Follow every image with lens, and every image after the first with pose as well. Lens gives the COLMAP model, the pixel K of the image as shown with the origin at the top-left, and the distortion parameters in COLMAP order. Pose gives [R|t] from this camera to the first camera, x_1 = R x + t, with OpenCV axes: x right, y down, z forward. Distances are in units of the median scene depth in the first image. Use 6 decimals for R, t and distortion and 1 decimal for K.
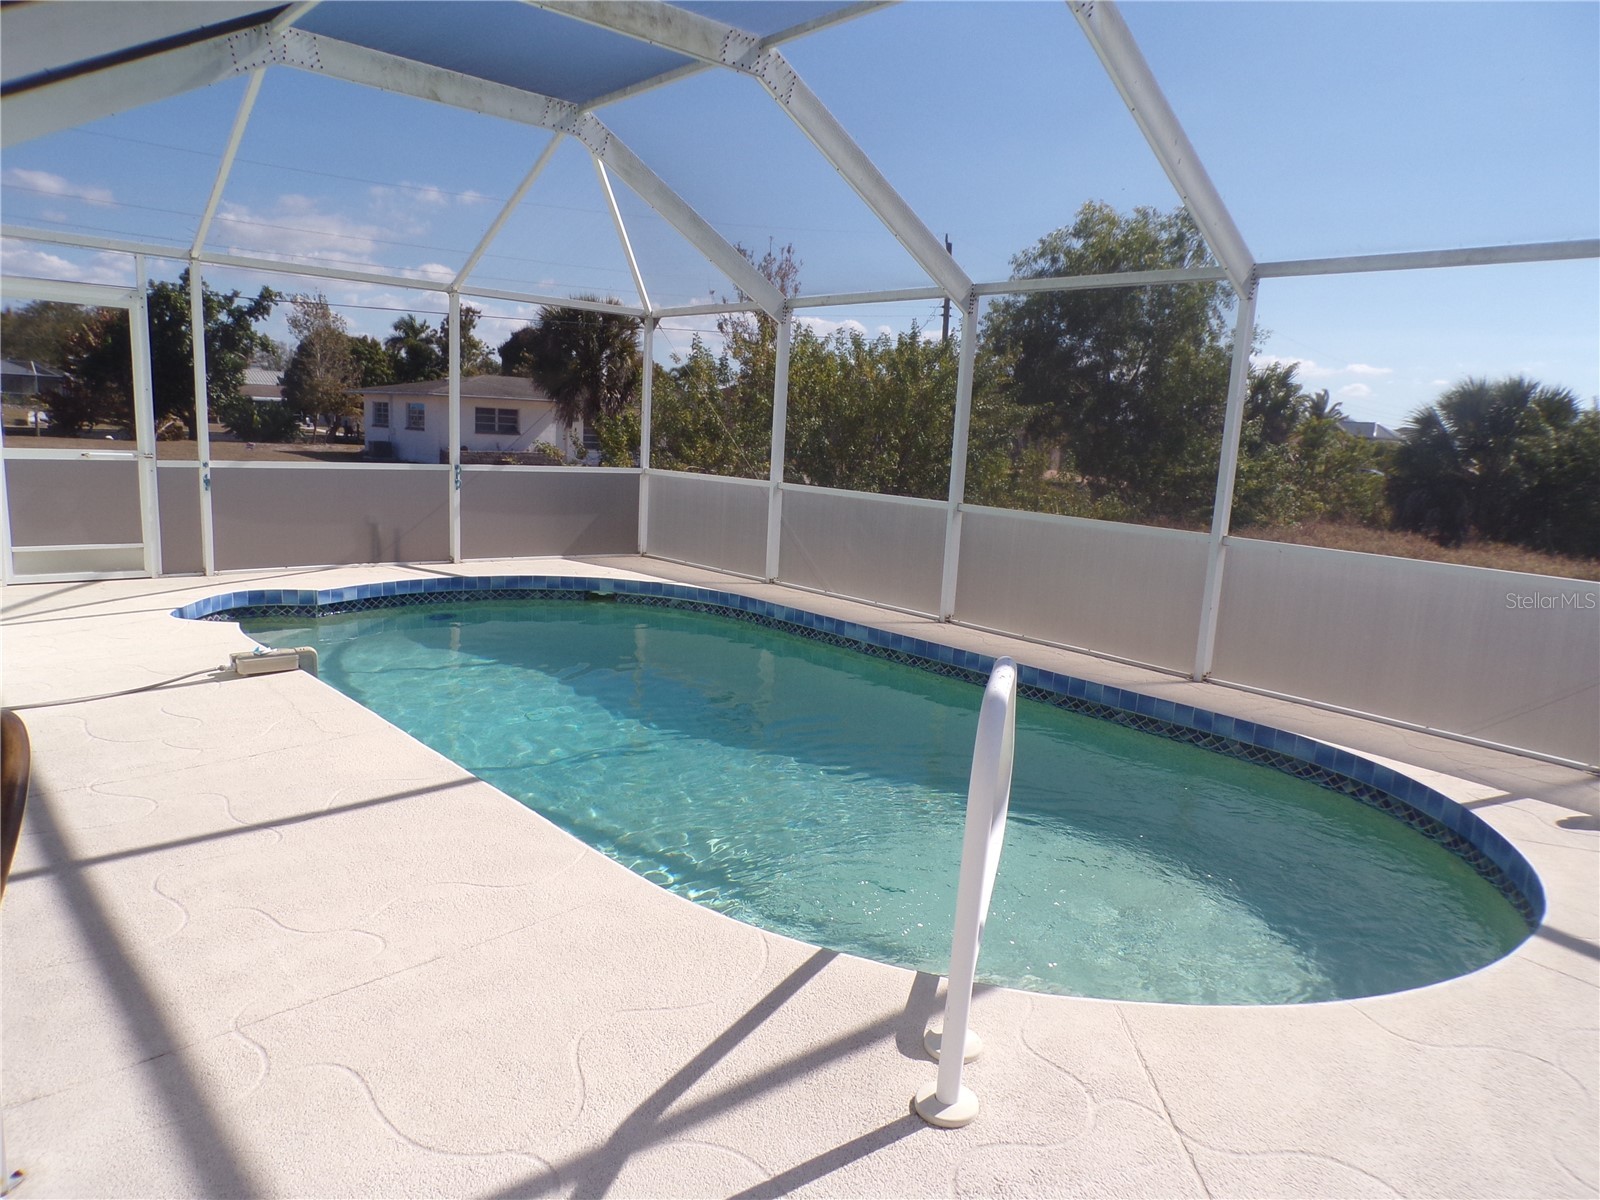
lens RADIAL K [[1079.6, 0, 798.6], [0, 1079.6, 613.0], [0, 0, 1]] dist [-0.003504, 0.022819]
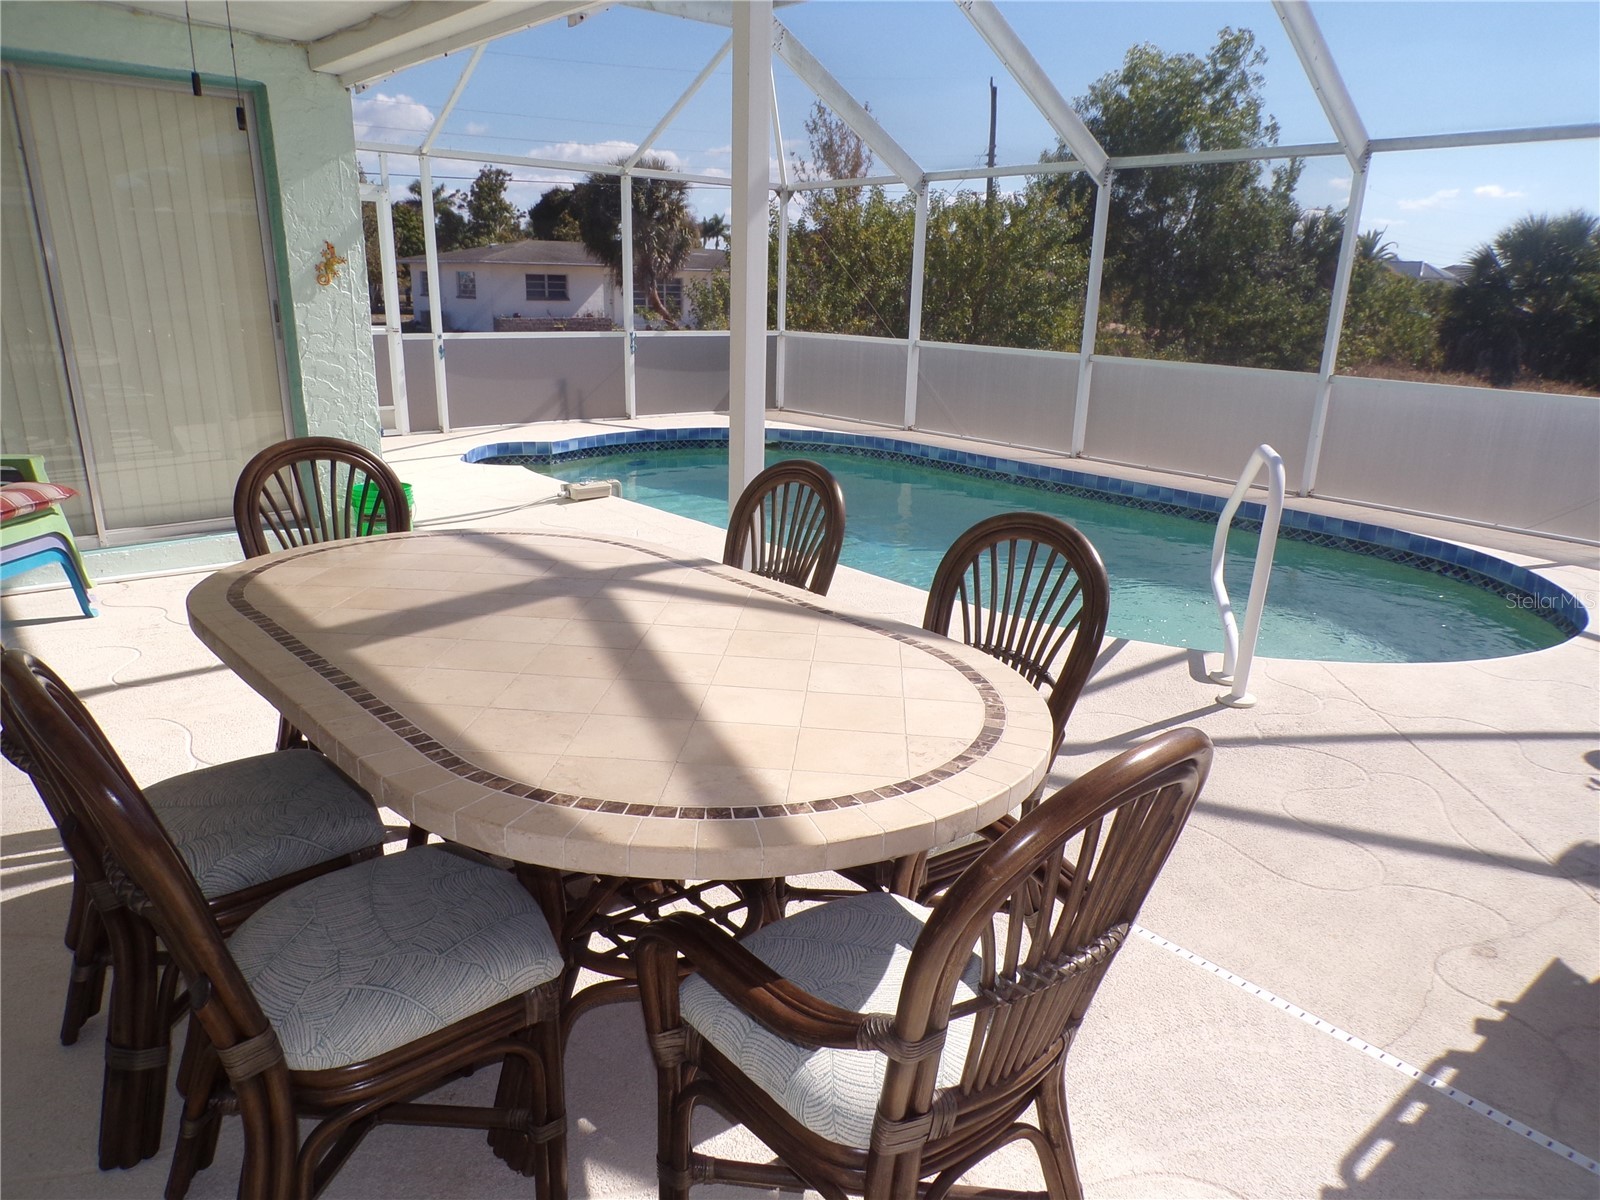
lens RADIAL K [[1093.3, 0, 790.1], [0, 1093.3, 611.4], [0, 0, 1]] dist [-0.009508, 0.028210]
pose [[0.999492, -0.021756, -0.023283, -0.128509], [0.024418, 0.992358, 0.120951, 0.019793], [0.020474, -0.121458, 0.992385, -0.177018]]
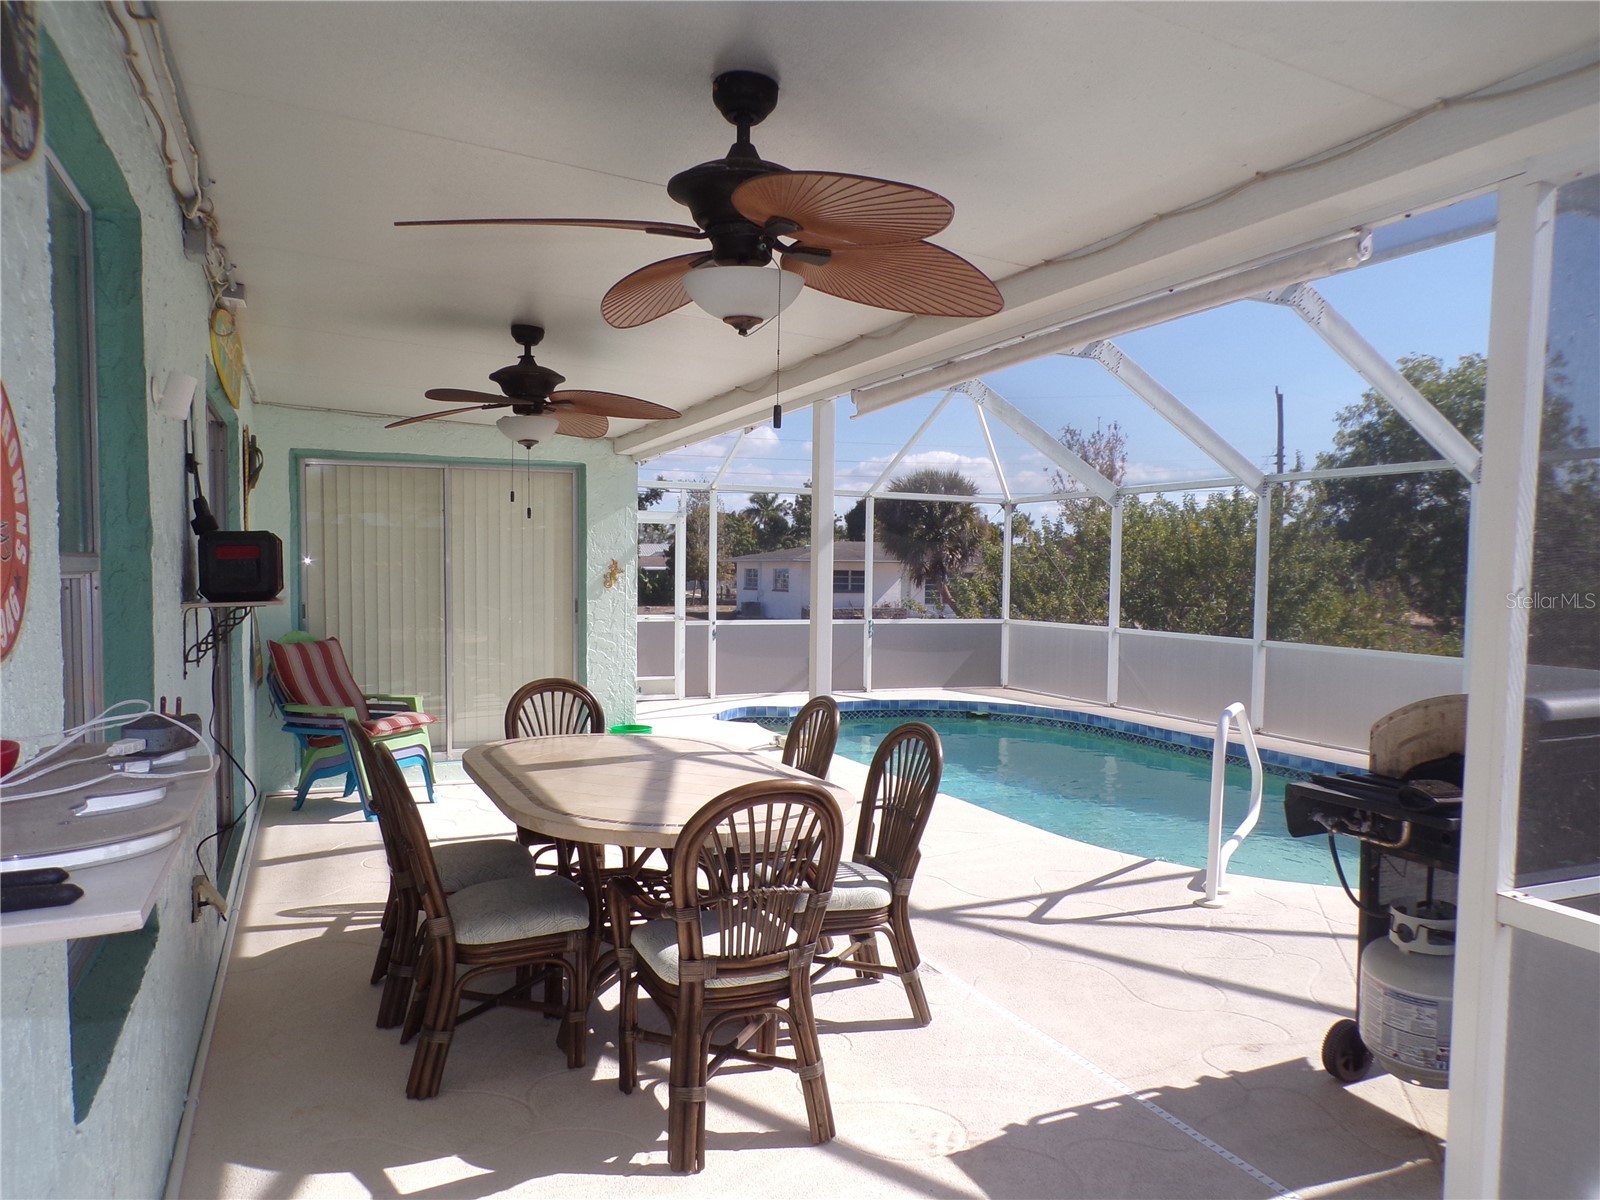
lens RADIAL K [[1093.3, 0, 790.1], [0, 1093.3, 611.4], [0, 0, 1]] dist [-0.009508, 0.028210]
pose [[0.953976, -0.027085, -0.298658, 0.000456], [-0.015288, 0.990225, -0.138637, 0.045149], [0.299494, 0.136823, 0.944237, -0.338580]]
